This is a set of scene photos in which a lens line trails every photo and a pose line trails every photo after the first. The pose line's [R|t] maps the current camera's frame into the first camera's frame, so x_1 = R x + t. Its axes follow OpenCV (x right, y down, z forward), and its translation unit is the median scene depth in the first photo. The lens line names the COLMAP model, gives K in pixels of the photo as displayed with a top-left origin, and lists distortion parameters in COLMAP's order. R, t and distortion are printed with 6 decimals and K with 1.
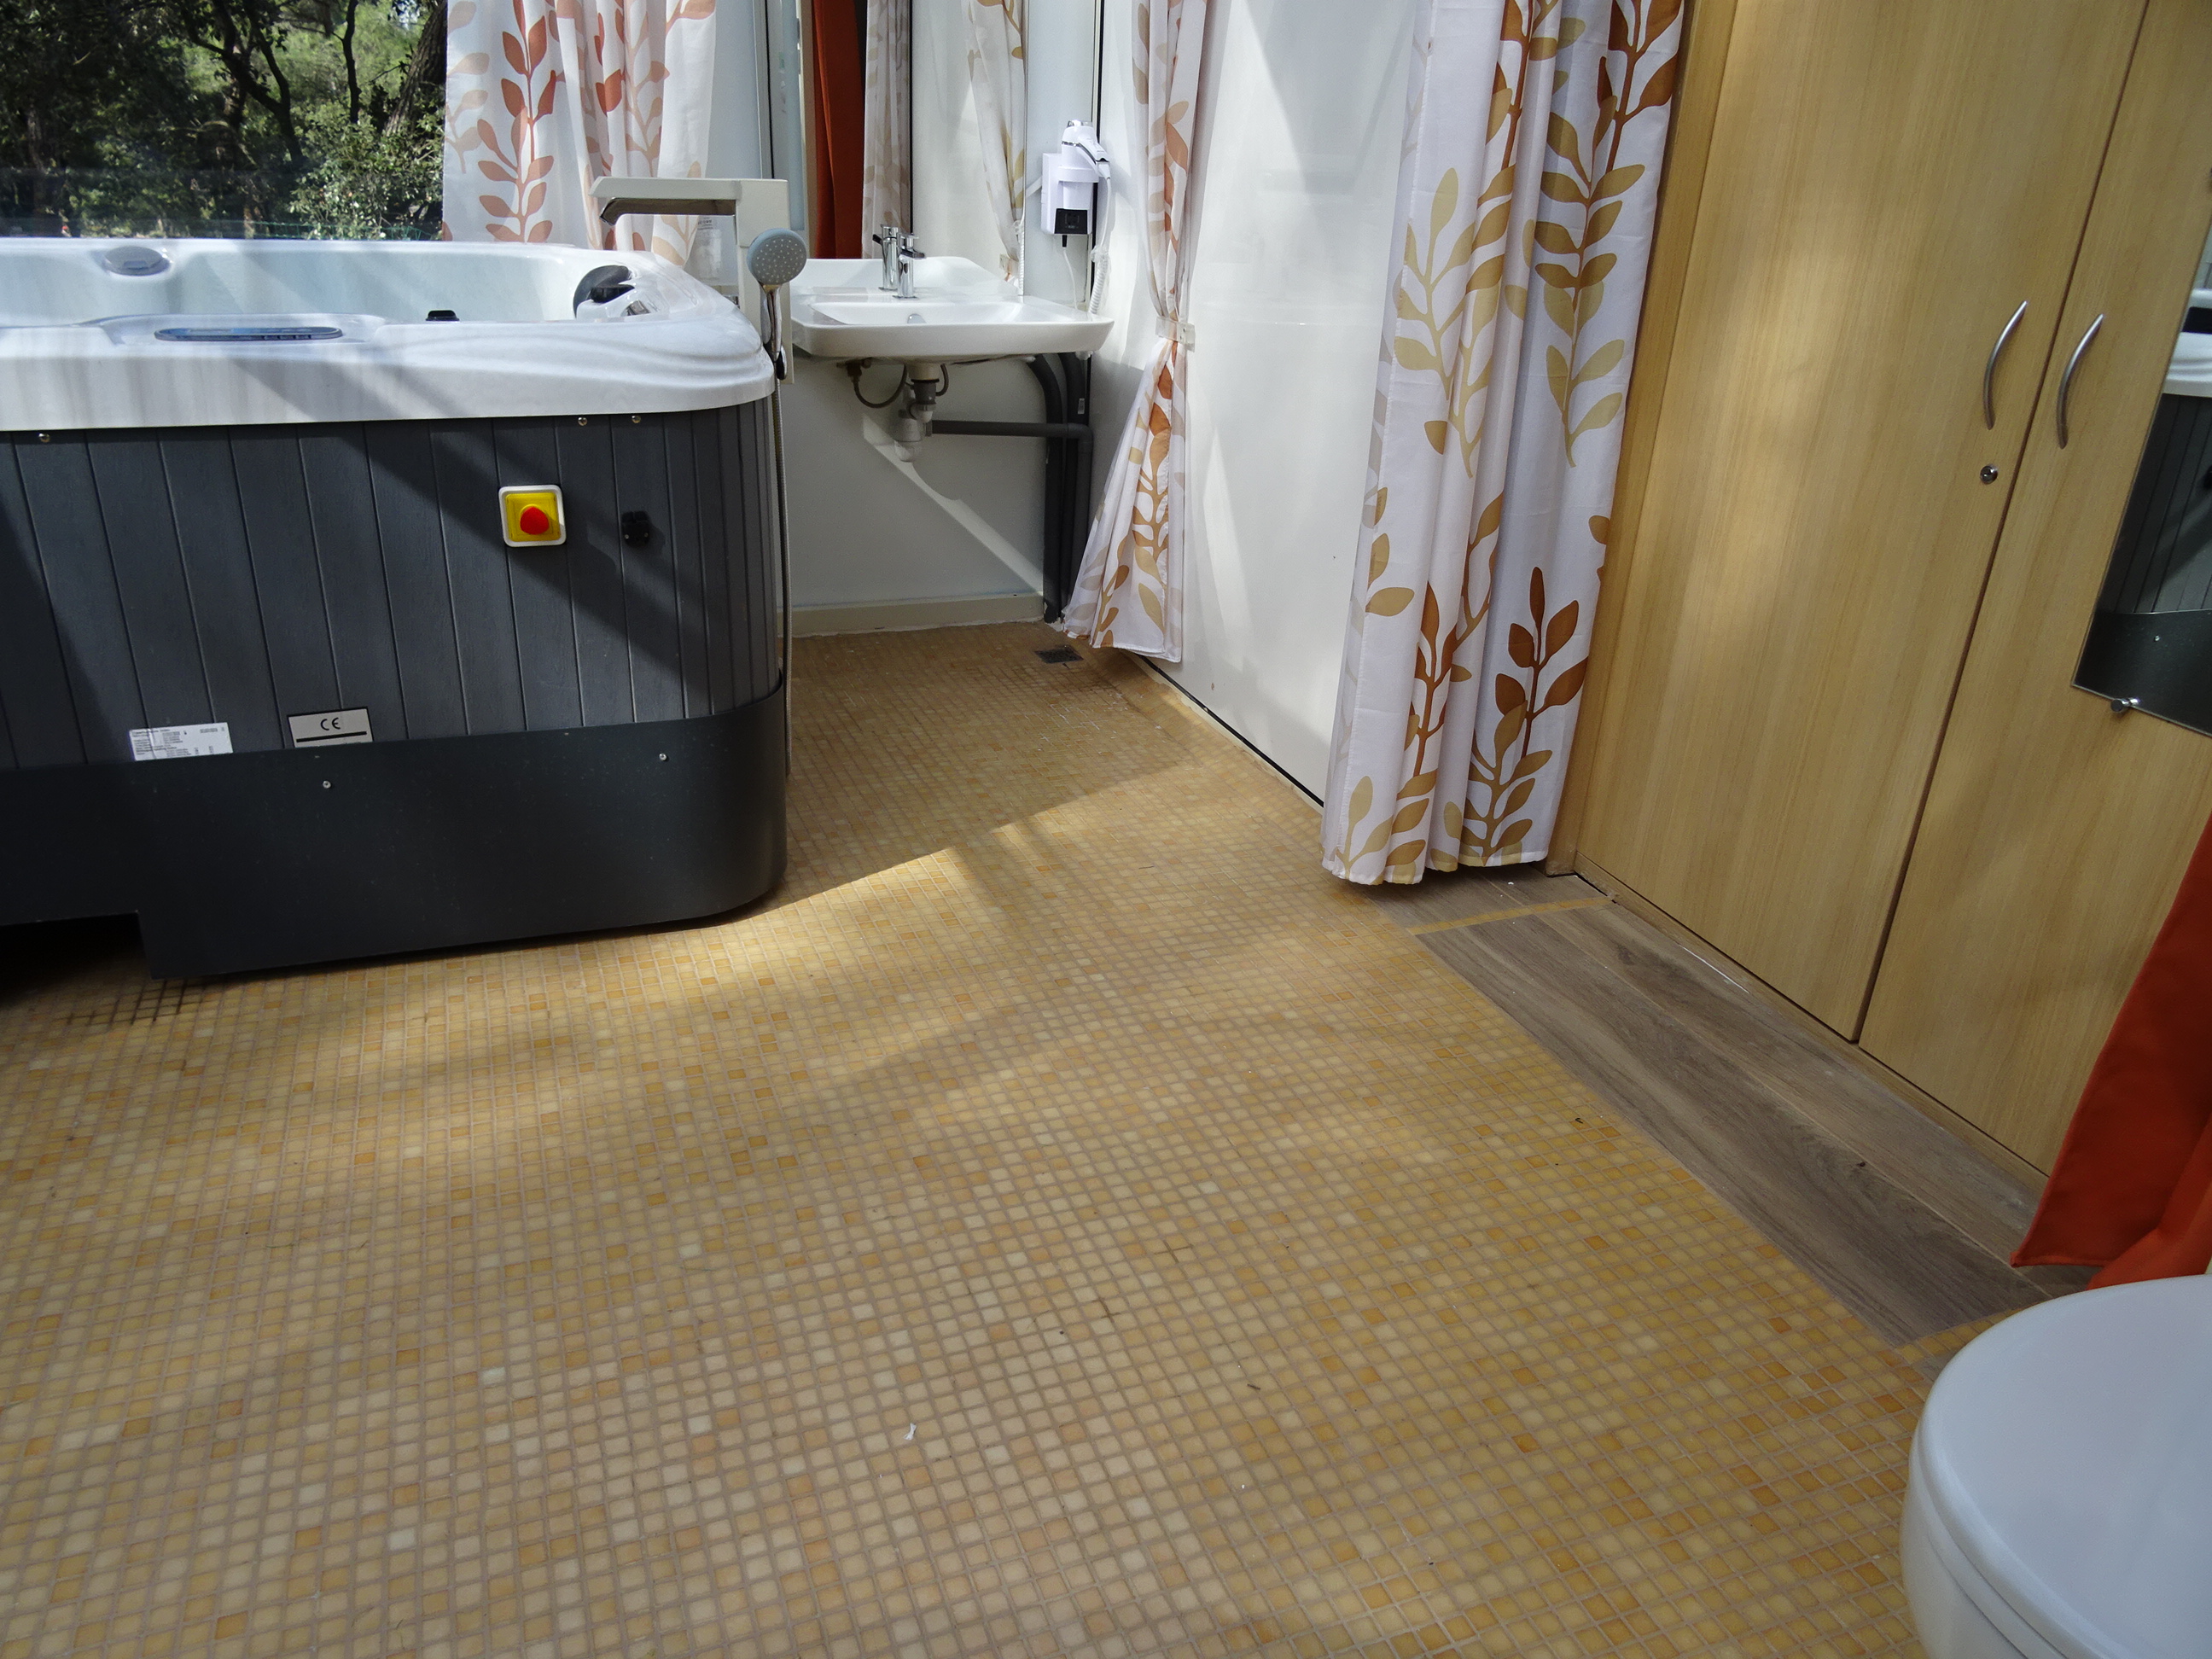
lens RADIAL K [[1584.8, 0, 1103.3], [0, 1584.8, 821.9], [0, 0, 1]] dist [-0.006081, 0.001081]
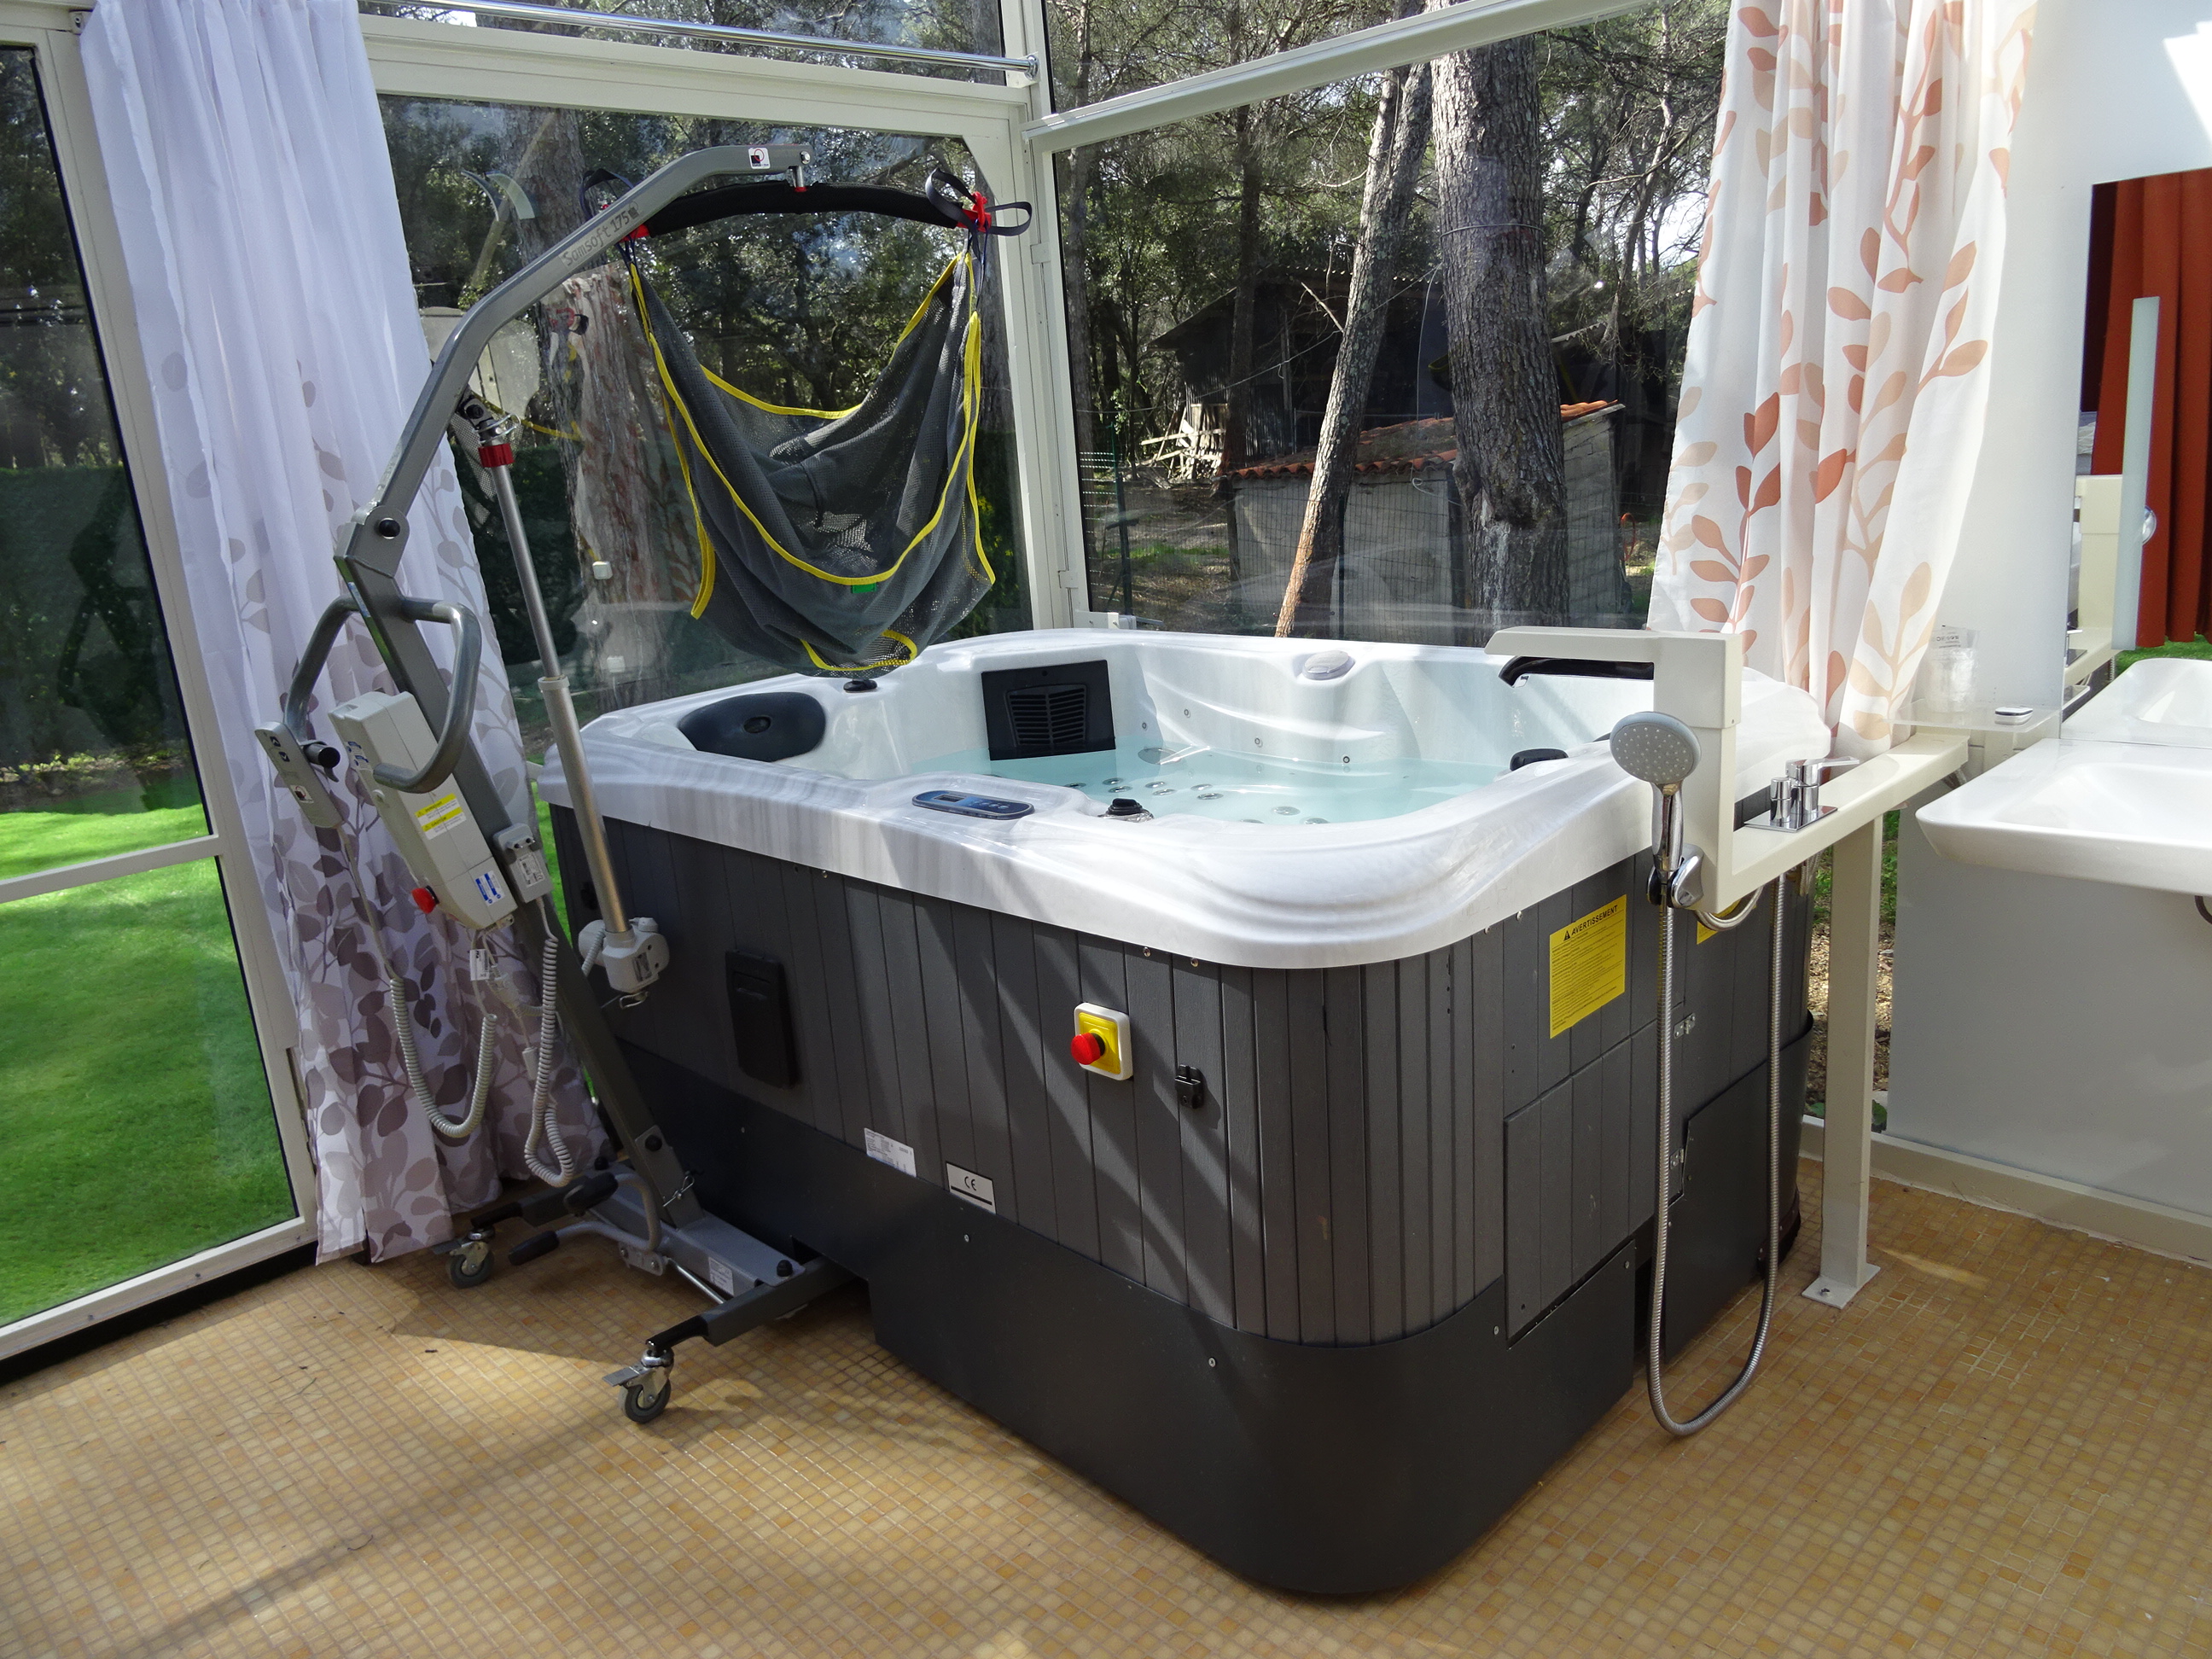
lens RADIAL K [[1584.8, 0, 1101.4], [0, 1584.8, 835.8], [0, 0, 1]] dist [-0.006081, 0.001081]
pose [[0.385575, 0.164347, -0.907922, 0.343906], [-0.286939, 0.956574, 0.051297, -0.291176], [0.876925, 0.240739, 0.415989, 0.515230]]
